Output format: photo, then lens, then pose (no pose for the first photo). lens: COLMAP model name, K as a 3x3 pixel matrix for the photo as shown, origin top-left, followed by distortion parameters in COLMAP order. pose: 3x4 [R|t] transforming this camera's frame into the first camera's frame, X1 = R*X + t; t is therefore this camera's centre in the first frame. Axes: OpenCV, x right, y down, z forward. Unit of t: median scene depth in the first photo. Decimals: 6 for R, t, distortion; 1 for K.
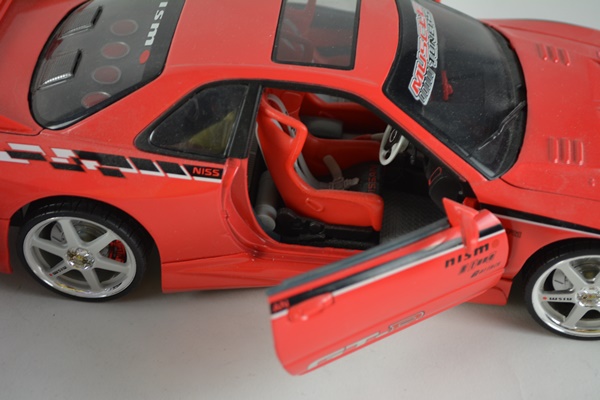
lens RADIAL K [[1112.3, 0, 300.0], [0, 1112.3, 200.0], [0, 0, 1]] dist [0.014529, -0.057022]
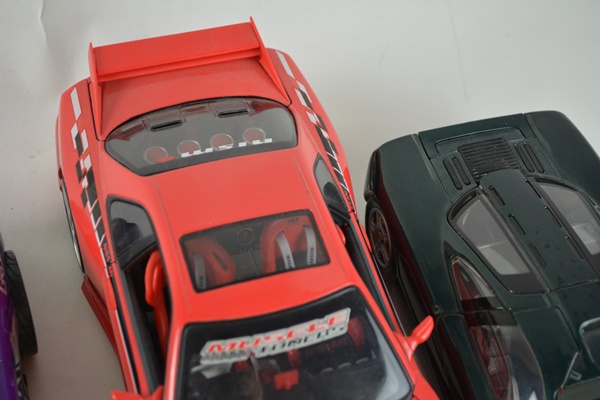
lens RADIAL K [[1112.3, 0, 300.0], [0, 1112.3, 200.0], [0, 0, 1]] dist [0.014529, -0.057022]
pose [[0.369865, 0.732925, -0.570983, 0.680131], [-0.634686, 0.648134, 0.420827, -0.739296], [0.678508, 0.206746, 0.704899, 0.237869]]
